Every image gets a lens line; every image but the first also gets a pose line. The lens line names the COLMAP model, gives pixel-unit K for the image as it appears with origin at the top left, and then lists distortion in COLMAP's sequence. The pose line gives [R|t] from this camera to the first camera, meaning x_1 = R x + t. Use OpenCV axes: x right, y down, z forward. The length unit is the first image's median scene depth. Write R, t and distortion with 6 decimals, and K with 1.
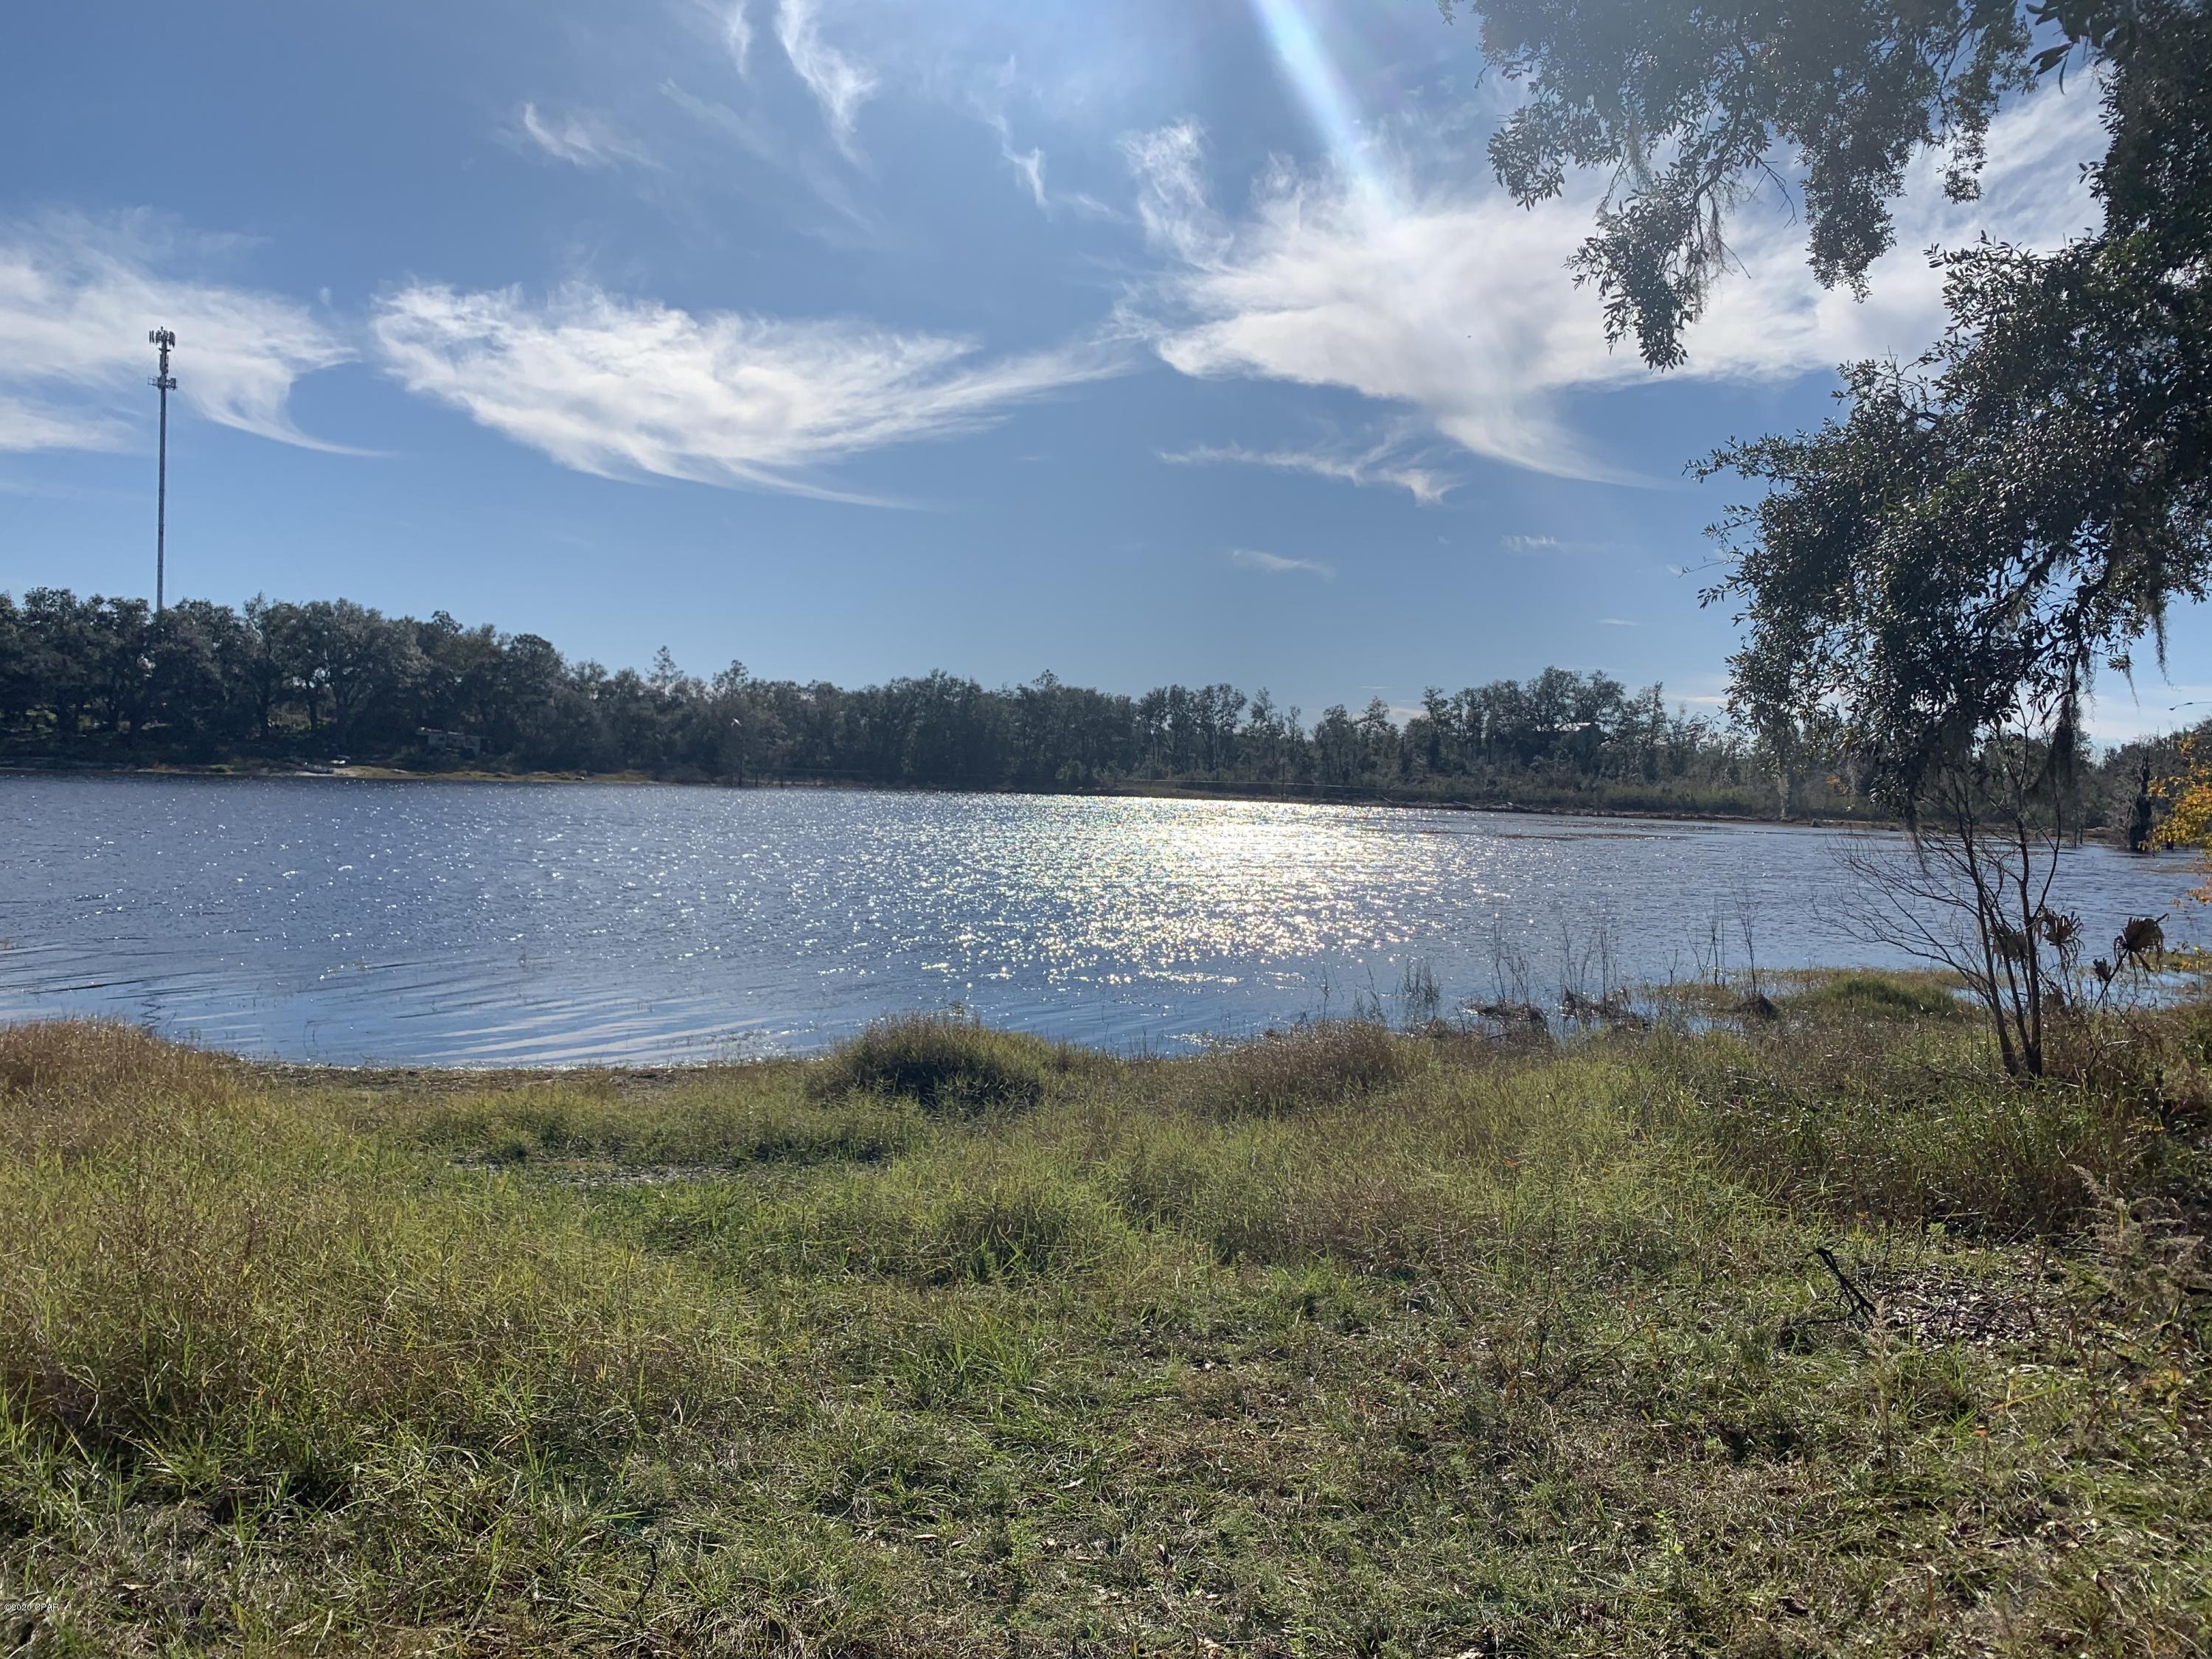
lens RADIAL K [[1714.4, 0, 1143.4], [0, 1714.4, 802.5], [0, 0, 1]] dist [0.054231, -0.061695]
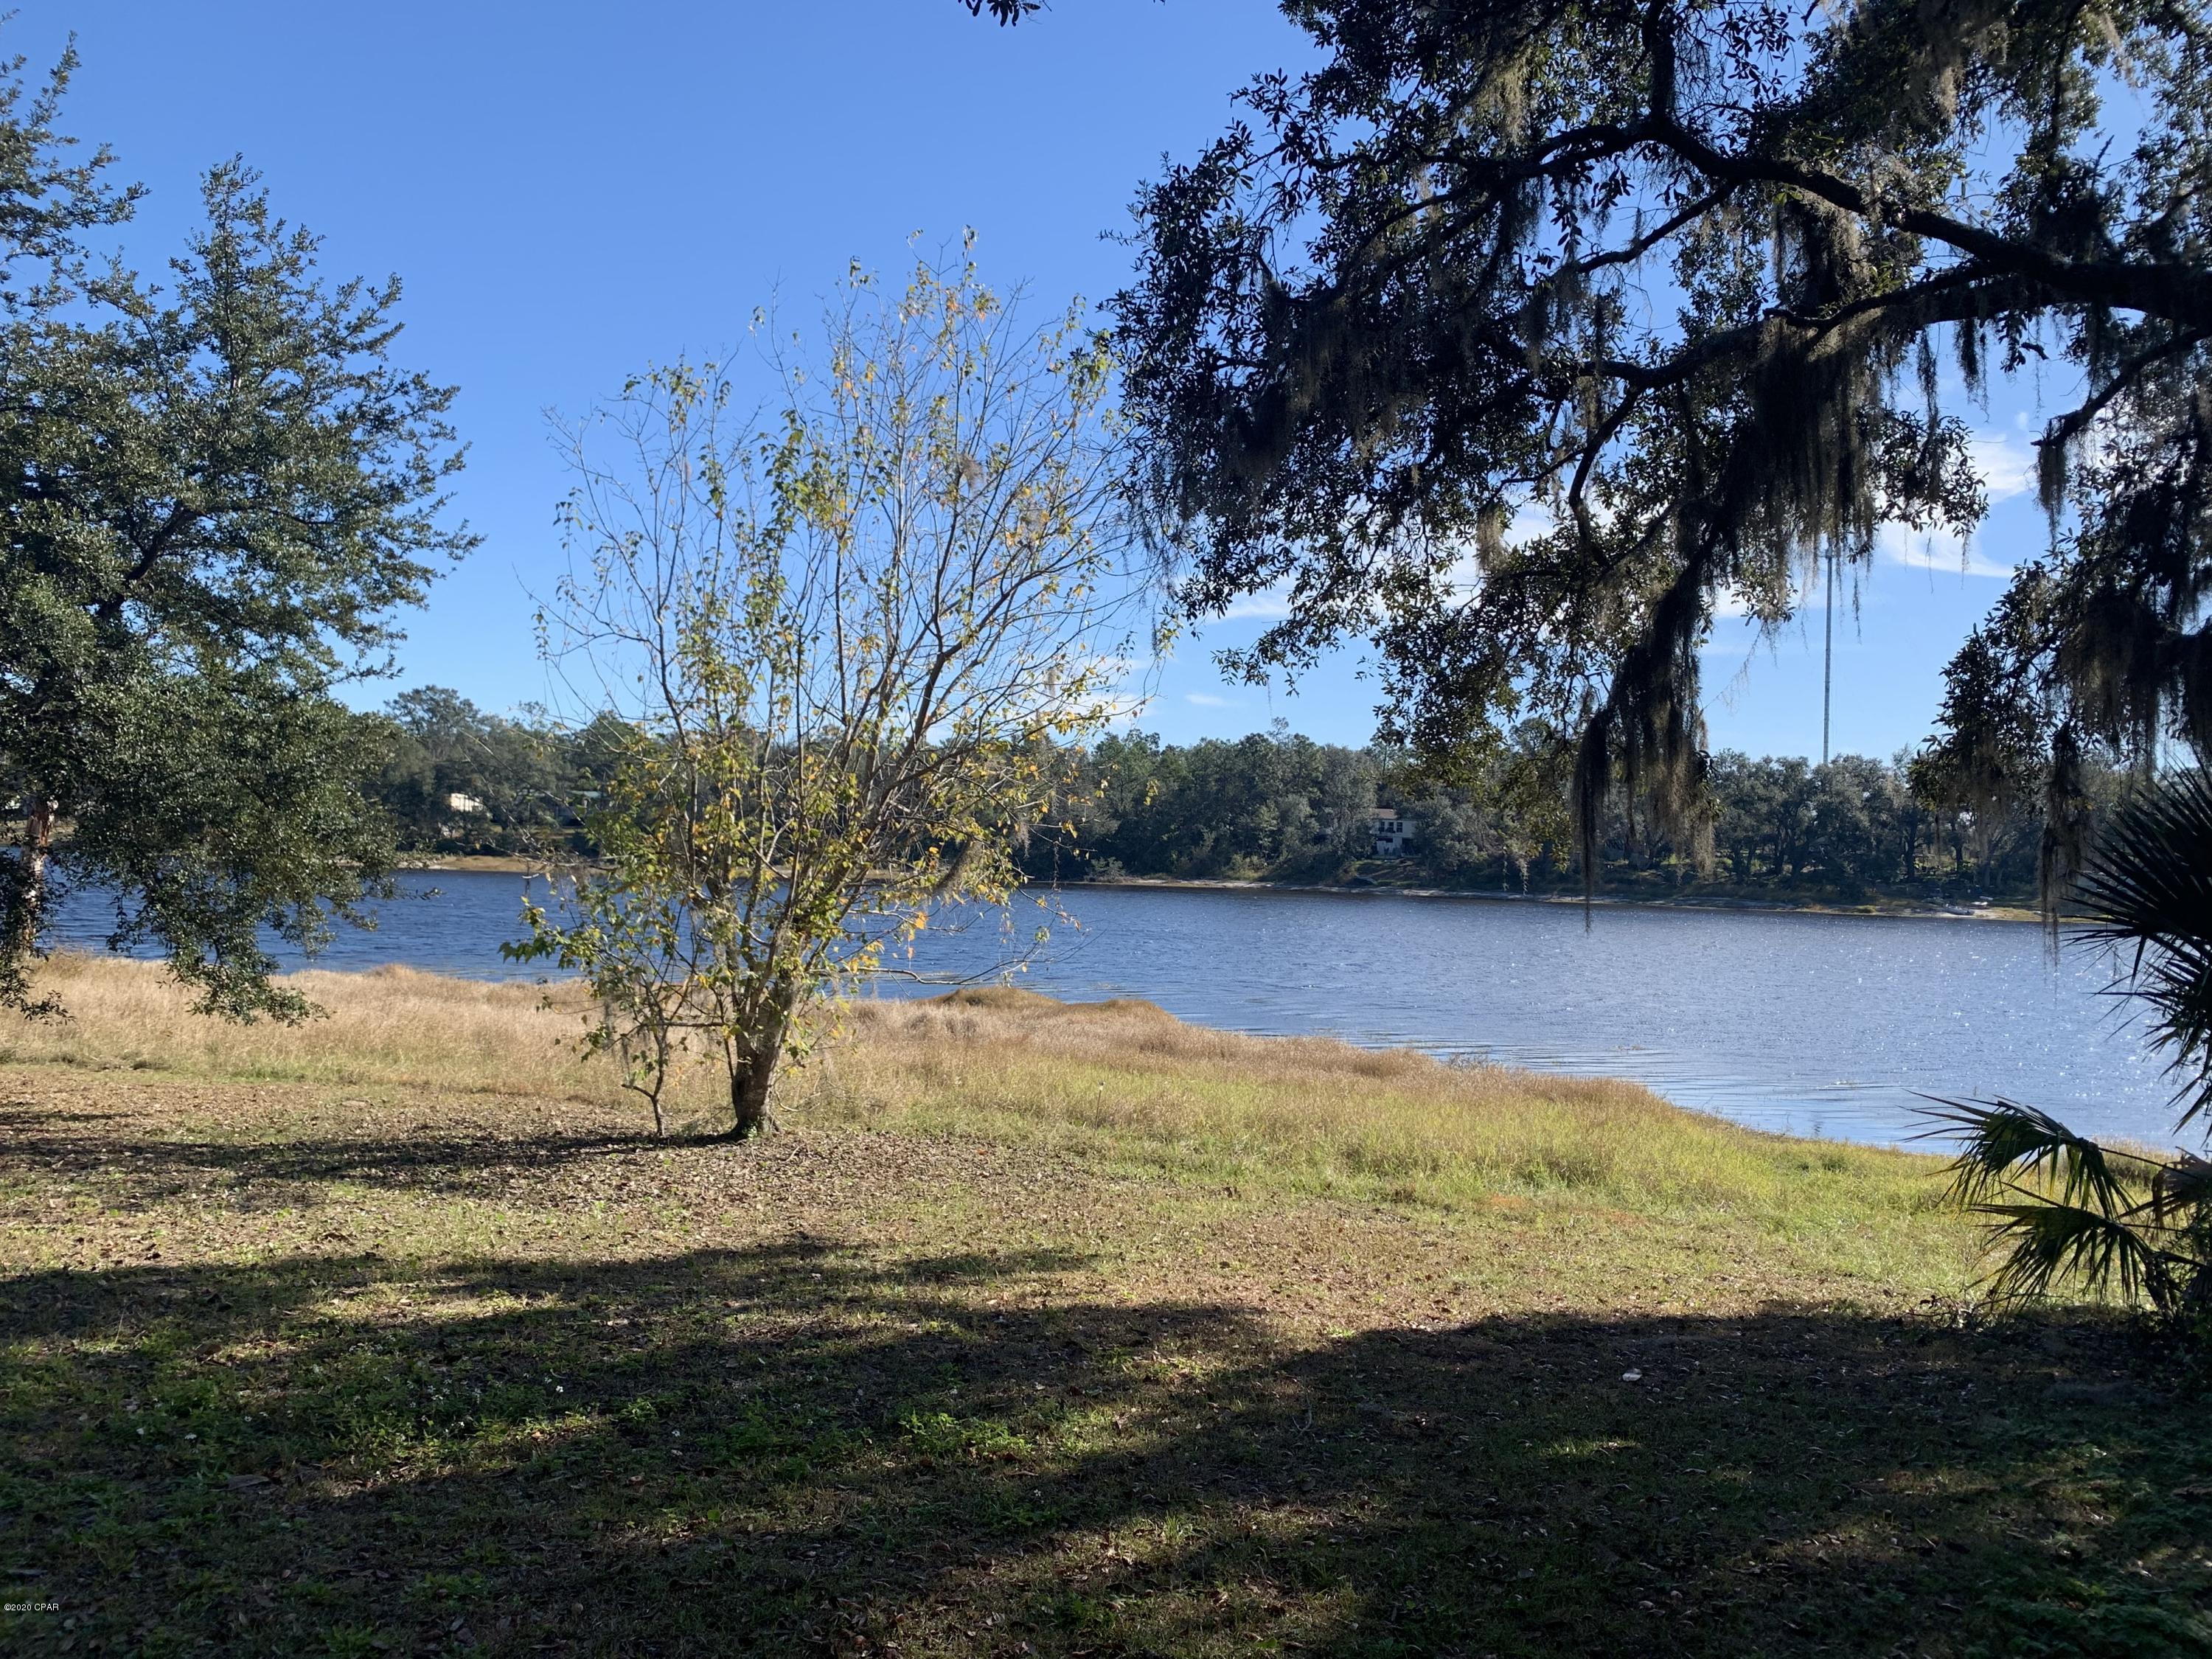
lens RADIAL K [[1714.4, 0, 1072.5], [0, 1714.4, 815.9], [0, 0, 1]] dist [0.054231, -0.061695]
pose [[0.595971, -0.029237, -0.802474, 0.045623], [-0.026106, 0.998103, -0.055753, -0.004121], [0.802582, 0.054176, 0.594077, -0.054436]]
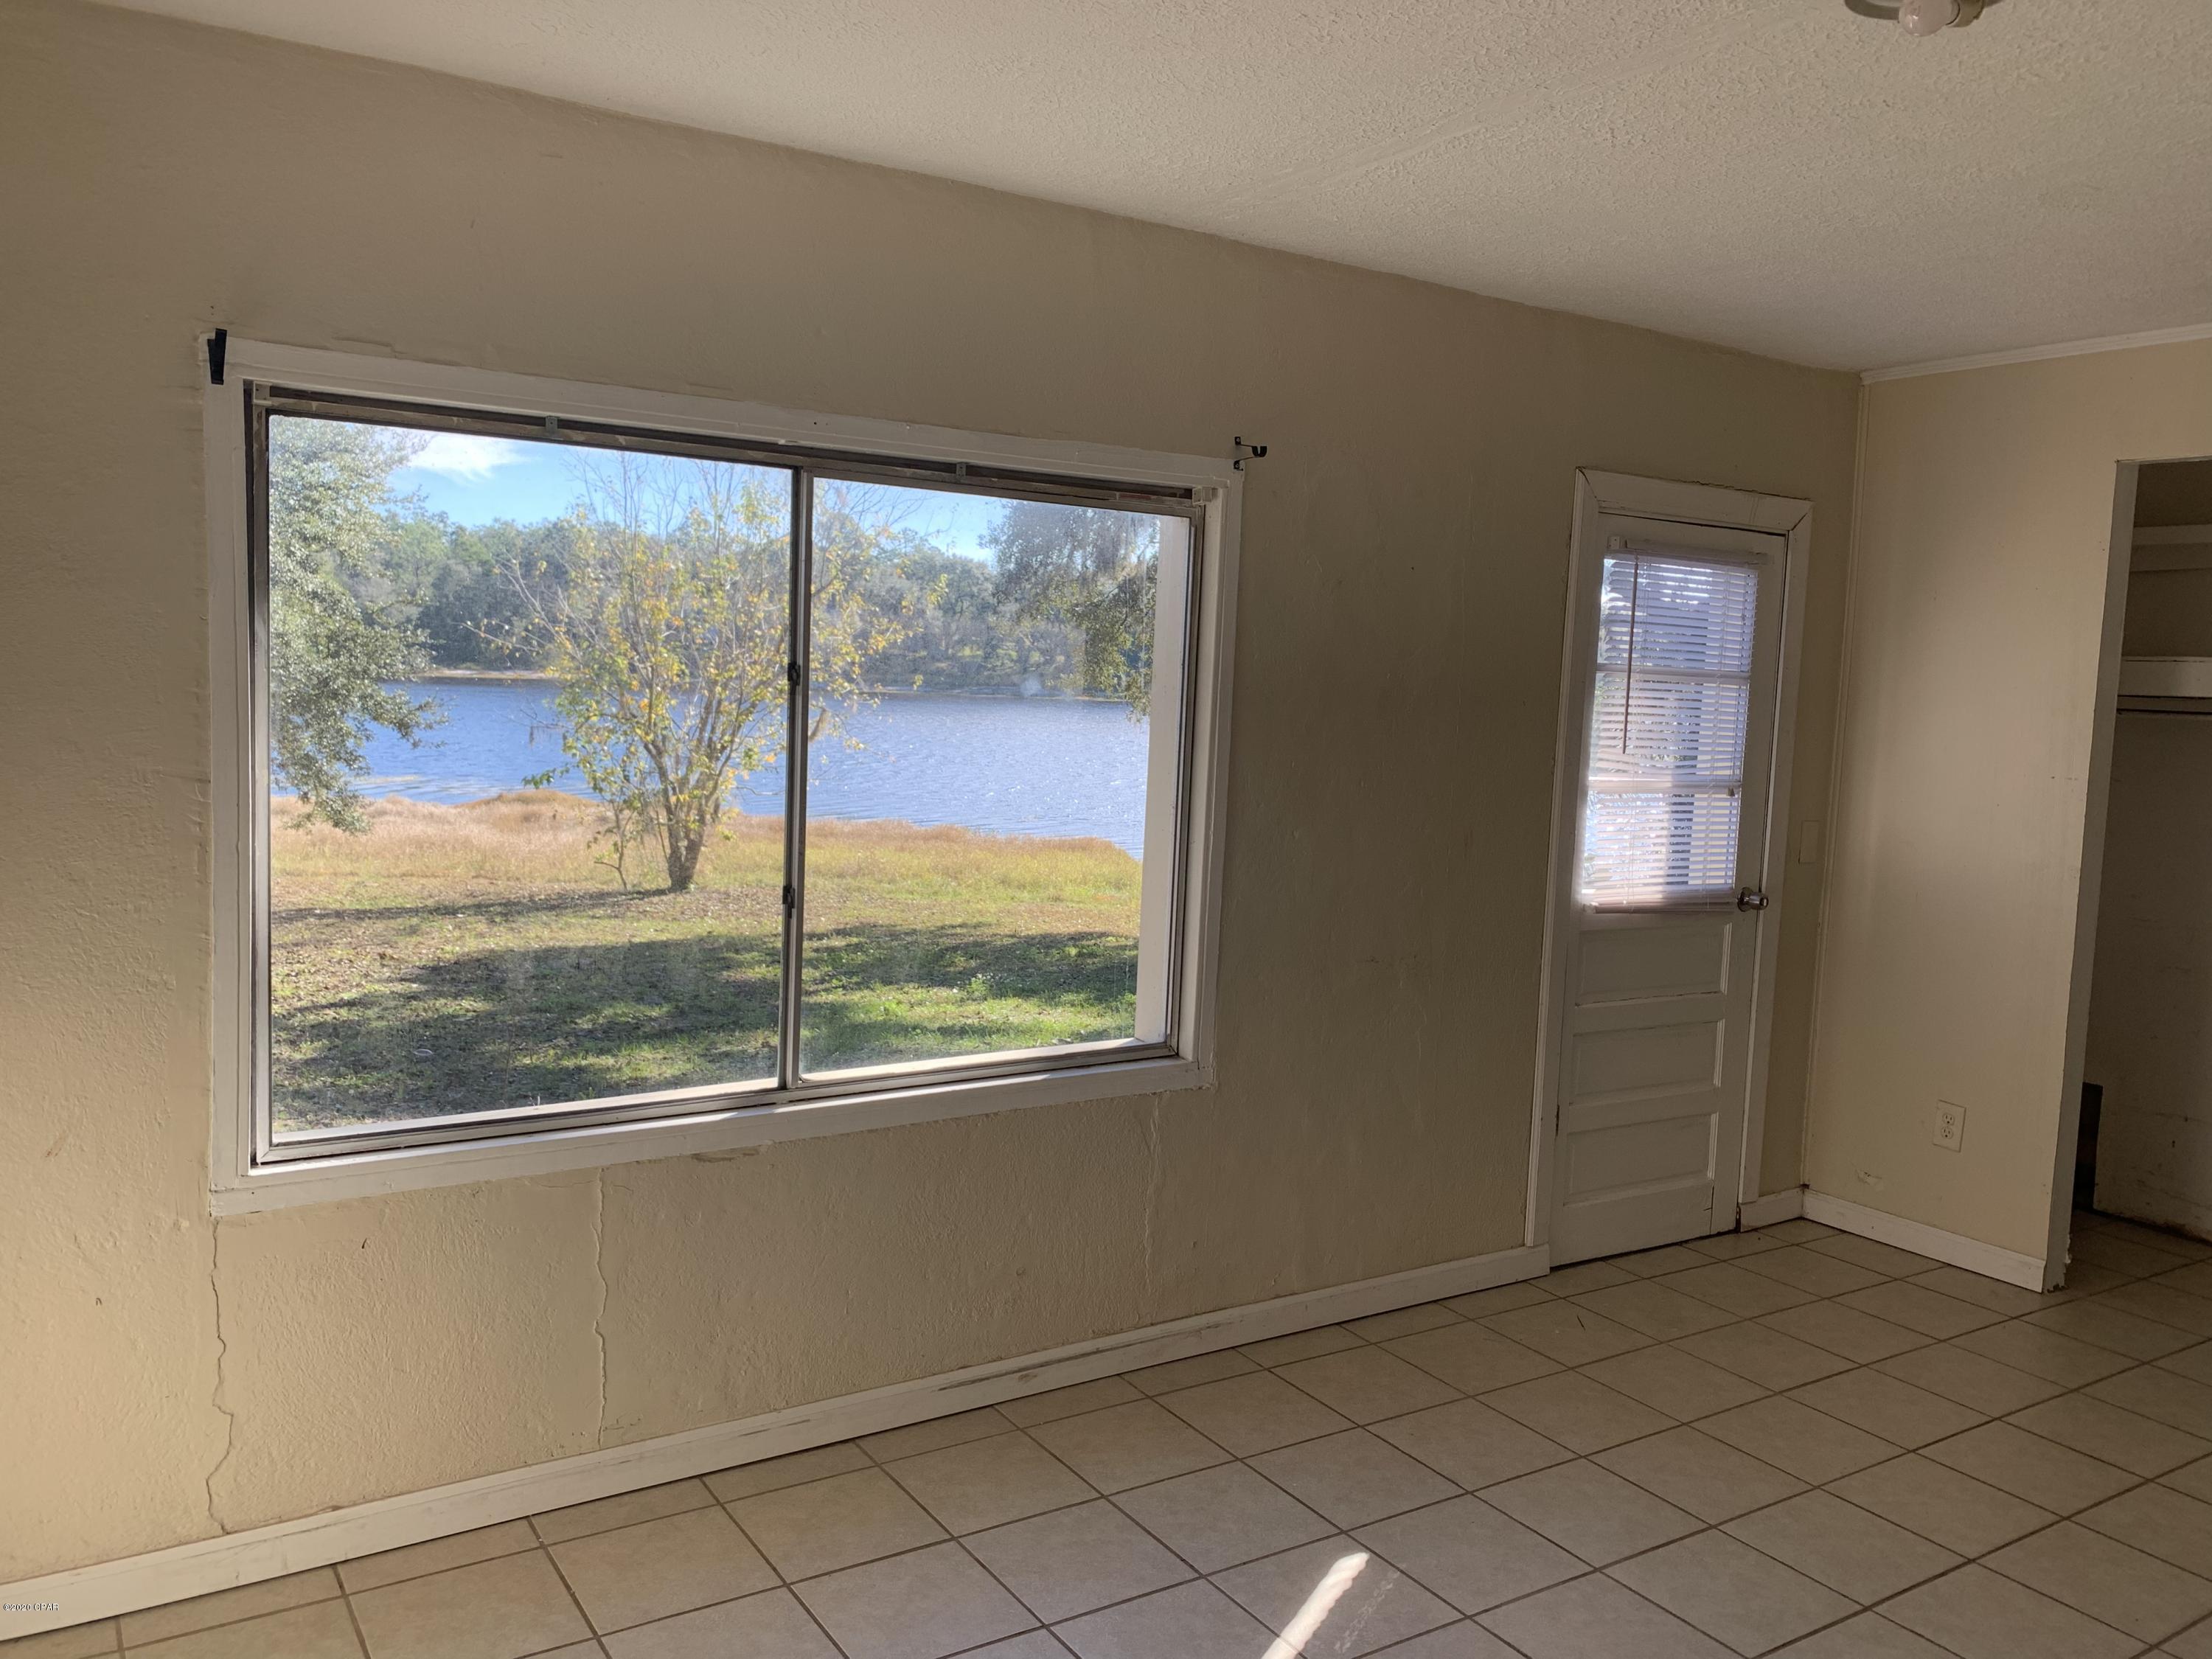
lens RADIAL K [[1714.4, 0, 1112.0], [0, 1714.4, 804.0], [0, 0, 1]] dist [0.054231, -0.061695]
pose [[0.878440, 0.039290, -0.476235, 0.062668], [-0.015207, 0.998408, 0.054320, -0.007398], [0.477611, -0.040475, 0.877639, -0.115564]]
